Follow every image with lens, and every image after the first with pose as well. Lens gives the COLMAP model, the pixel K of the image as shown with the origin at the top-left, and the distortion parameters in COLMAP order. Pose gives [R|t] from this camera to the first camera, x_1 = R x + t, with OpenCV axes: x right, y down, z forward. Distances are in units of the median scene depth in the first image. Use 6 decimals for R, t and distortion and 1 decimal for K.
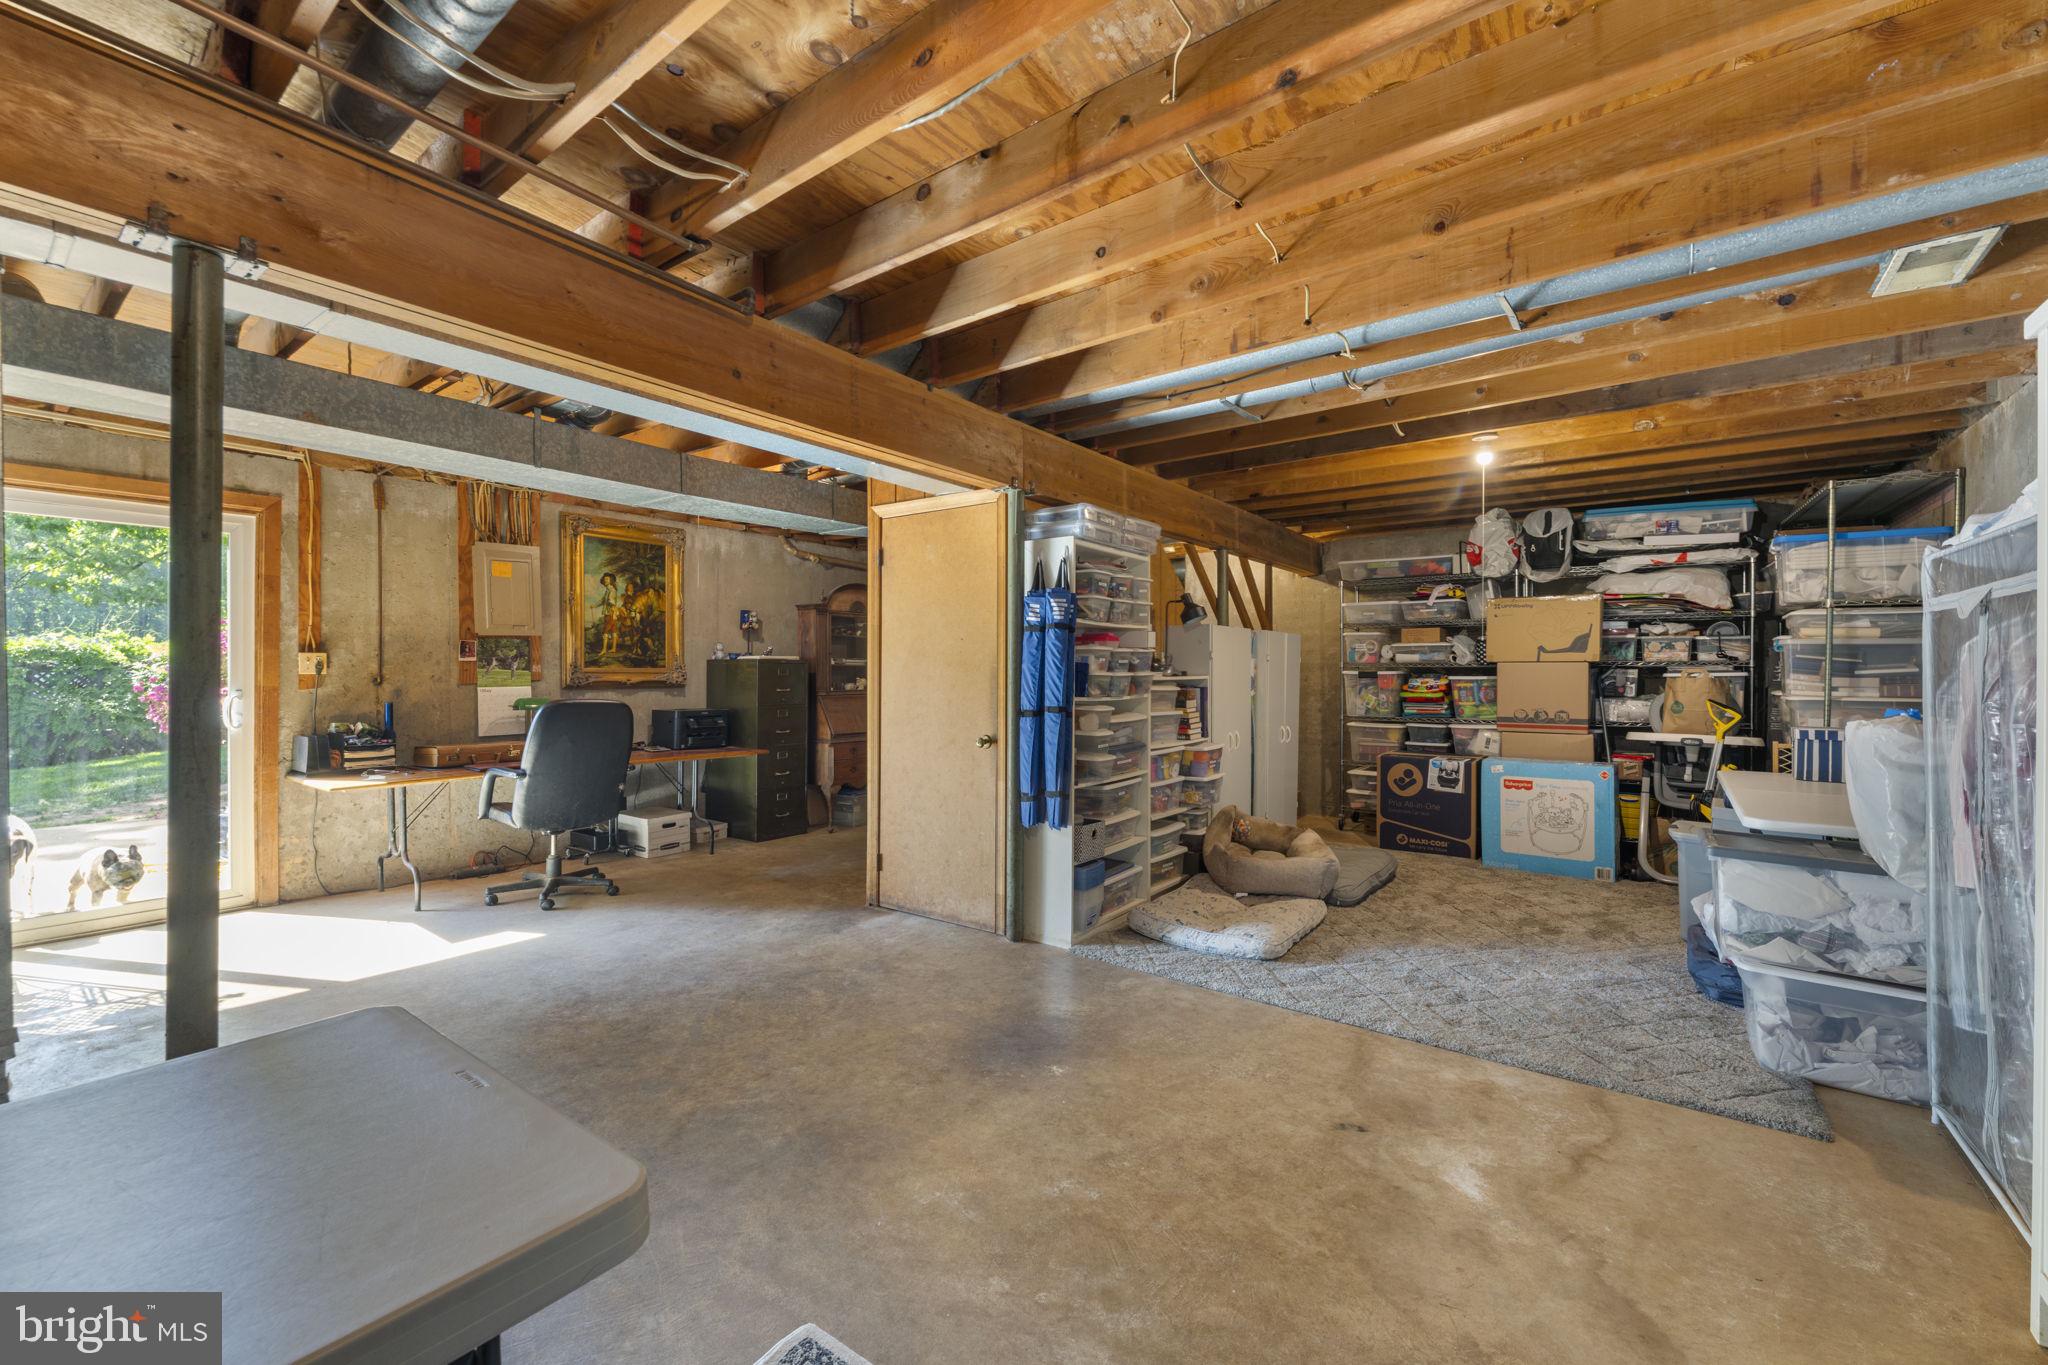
lens RADIAL K [[822.5, 0, 1024.0], [0, 822.5, 682.5], [0, 0, 1]] dist [-0.000197, 0.000095]
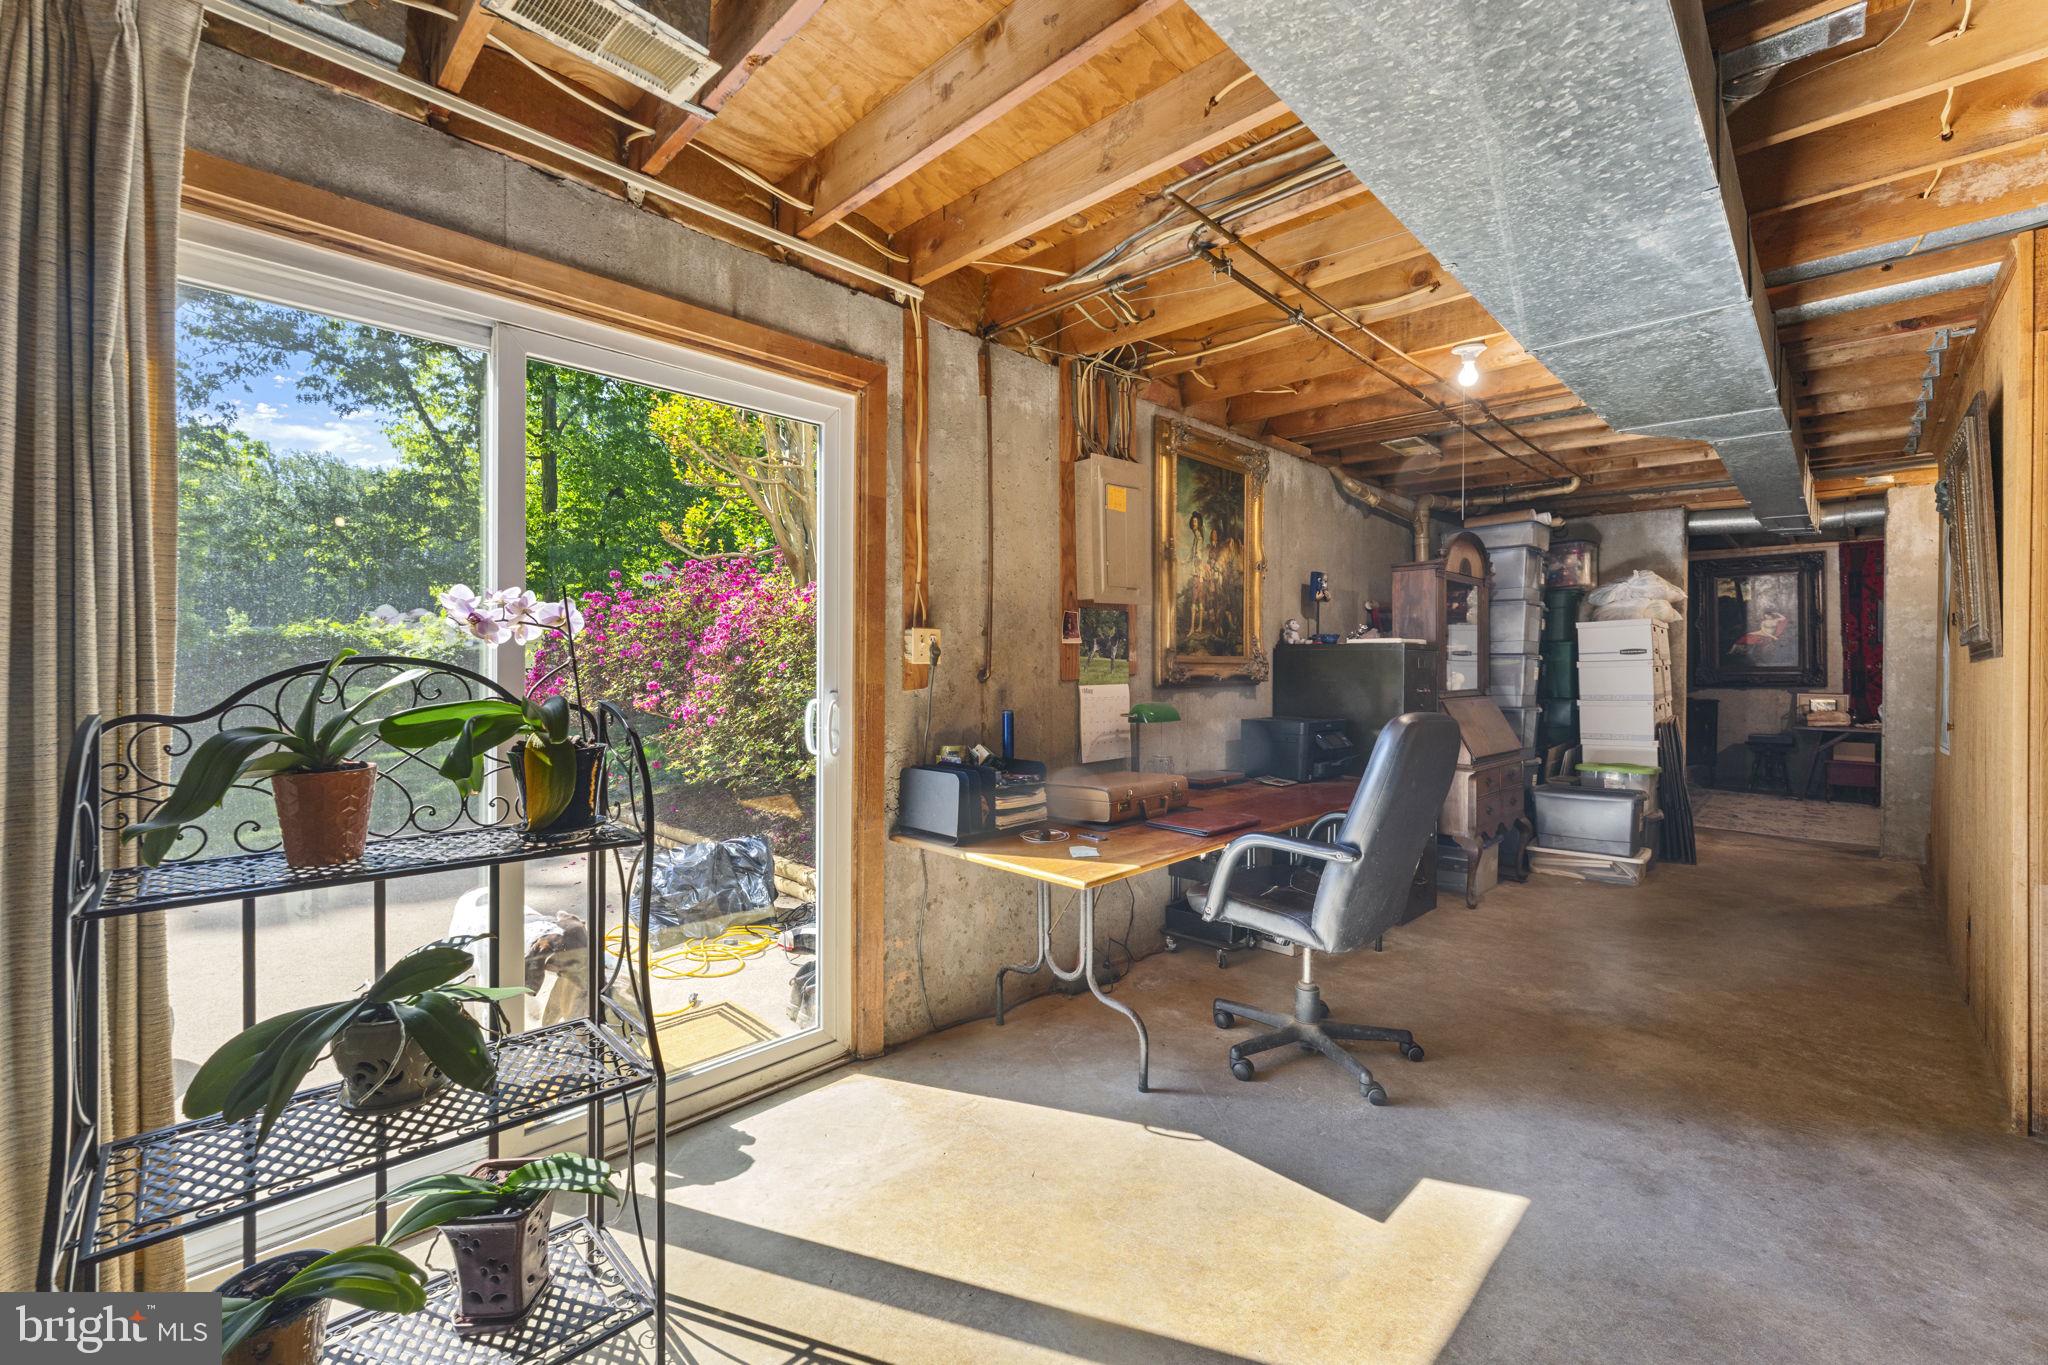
lens RADIAL K [[831.1, 0, 1015.1], [0, 831.1, 676.1], [0, 0, 1]] dist [0.006172, 0.000297]
pose [[0.990423, 0.004392, -0.137996, -0.708846], [-0.004328, 0.999990, 0.000765, -0.002174], [0.137998, -0.000160, 0.990432, 0.408685]]
